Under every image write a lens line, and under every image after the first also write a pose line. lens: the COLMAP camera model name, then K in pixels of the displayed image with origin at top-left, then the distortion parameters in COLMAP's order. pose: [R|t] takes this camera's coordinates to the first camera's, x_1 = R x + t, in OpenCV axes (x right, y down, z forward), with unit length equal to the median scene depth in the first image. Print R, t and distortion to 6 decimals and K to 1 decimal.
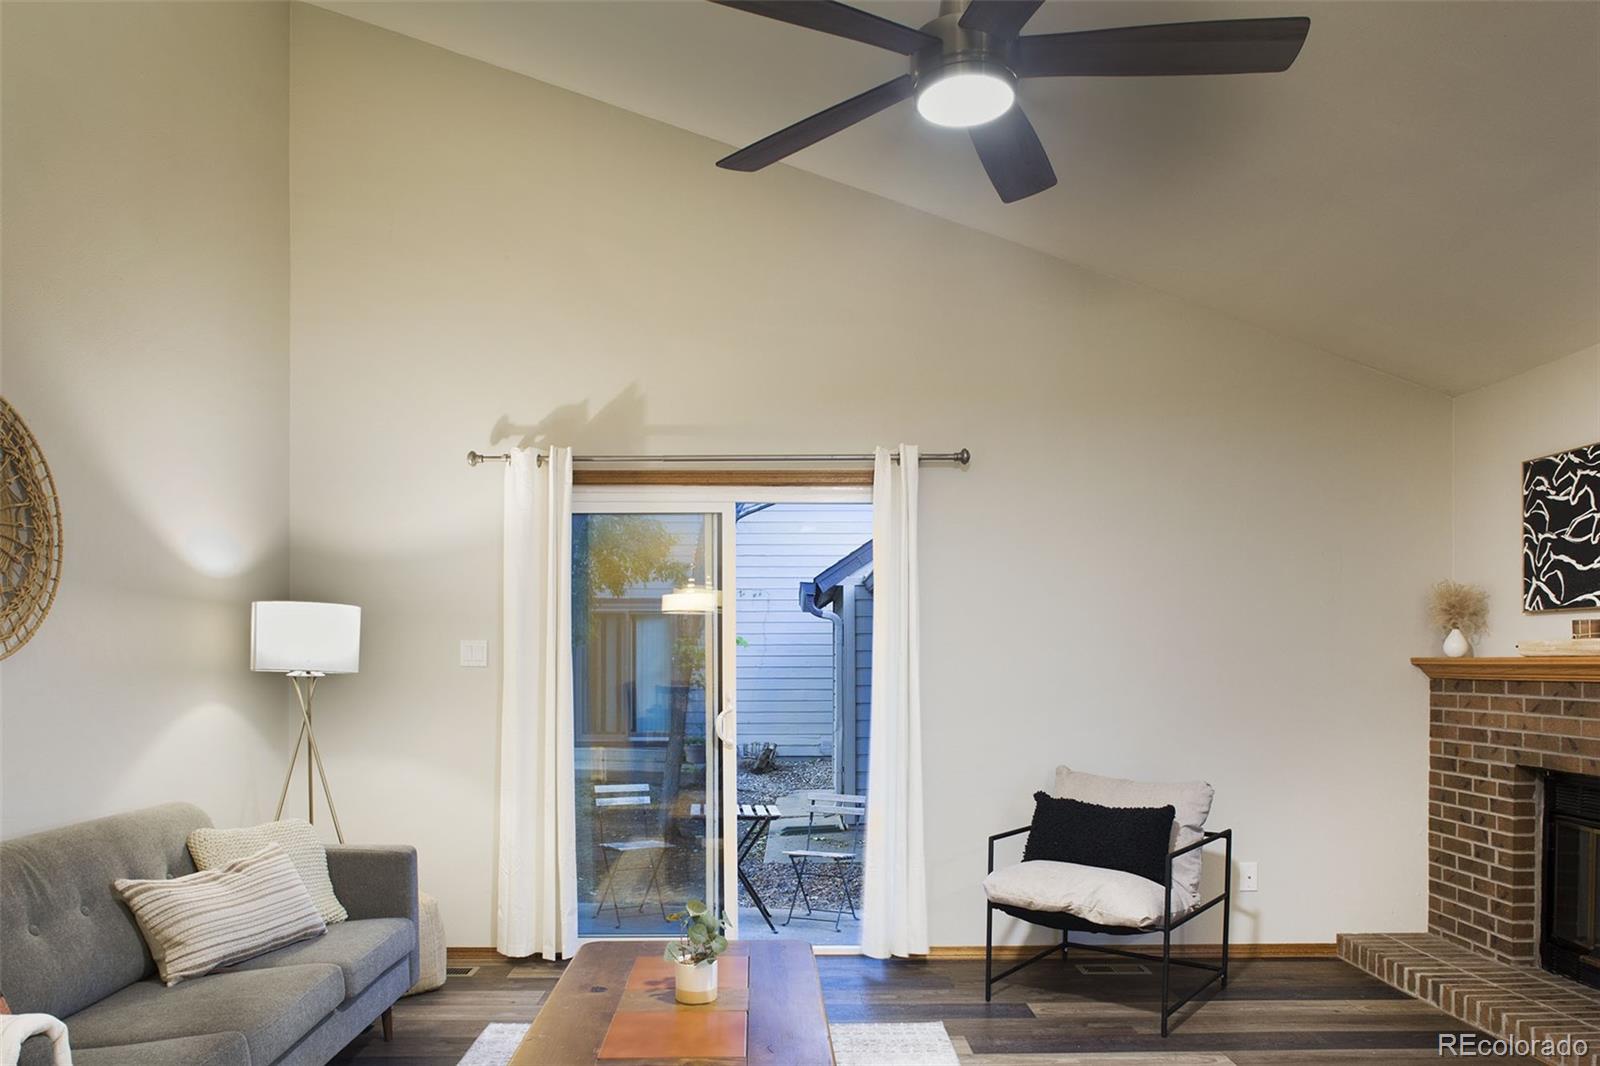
lens RADIAL K [[1101.2, 0, 786.6], [0, 1101.2, 681.0], [0, 0, 1]] dist [-0.054054, 0.024484]
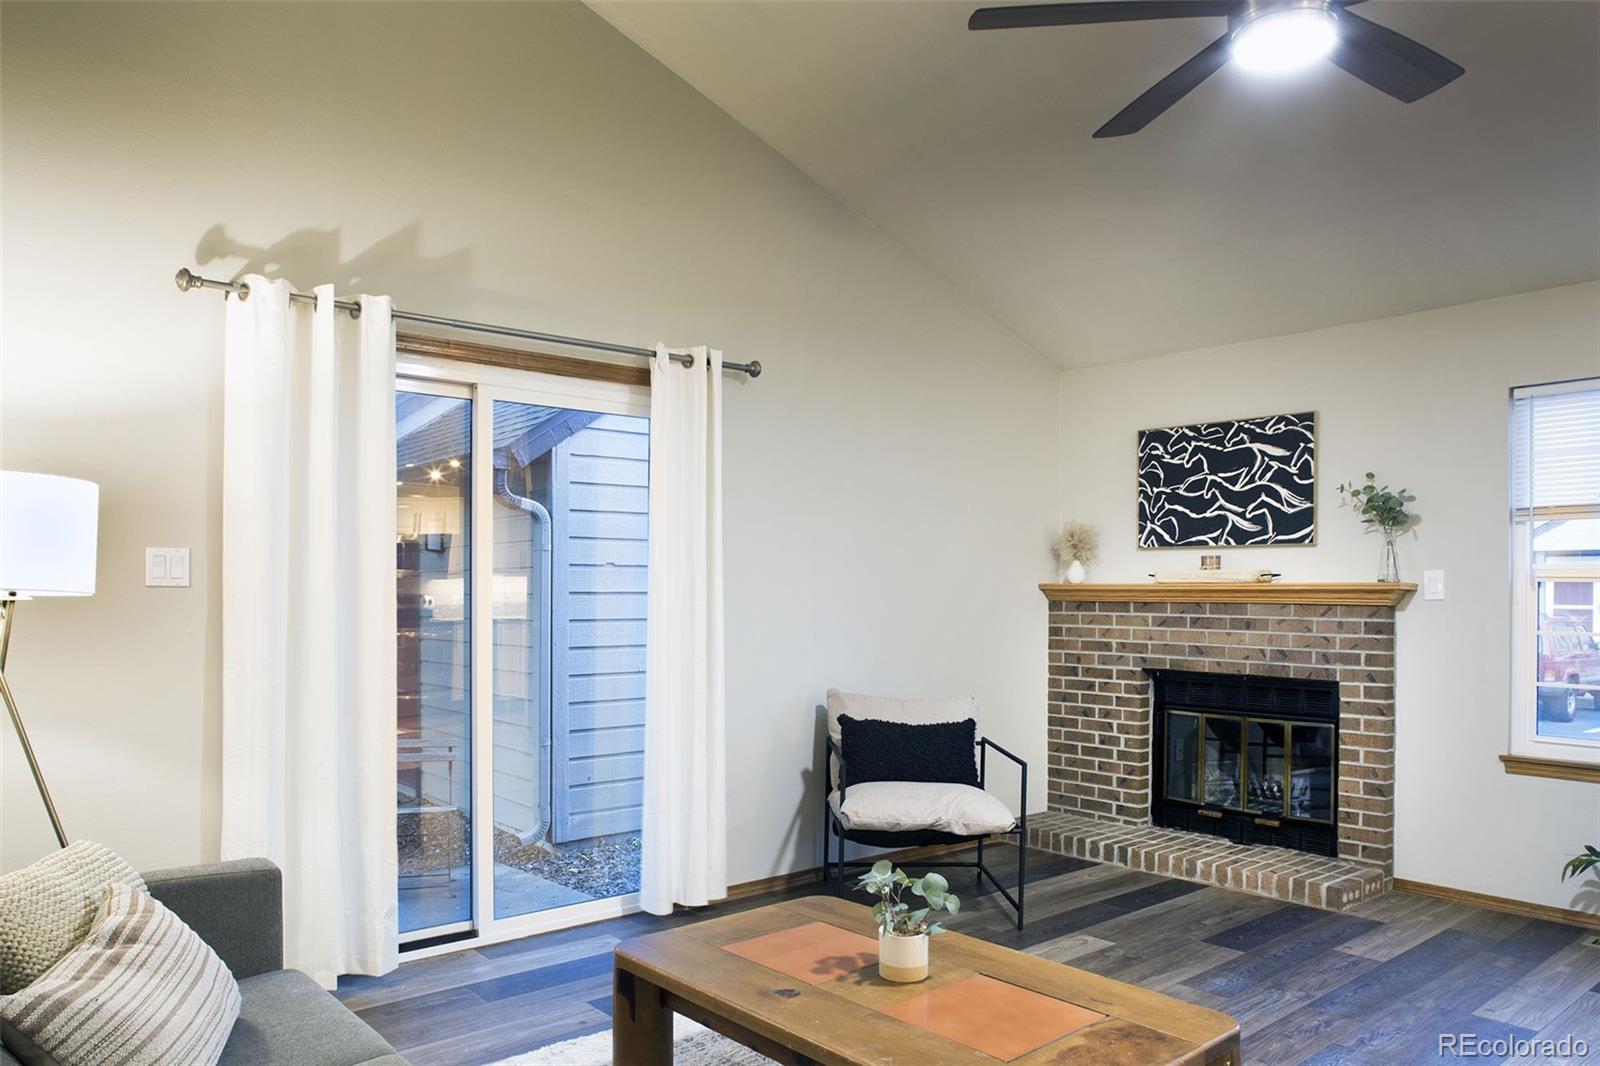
lens RADIAL K [[1101.2, 0, 787.9], [0, 1101.2, 611.9], [0, 0, 1]] dist [-0.054054, 0.024484]
pose [[0.771789, -0.008683, 0.635820, -0.456661], [0.005884, 0.999961, 0.006514, 0.000376], [-0.635852, -0.001286, 0.771810, 0.264242]]
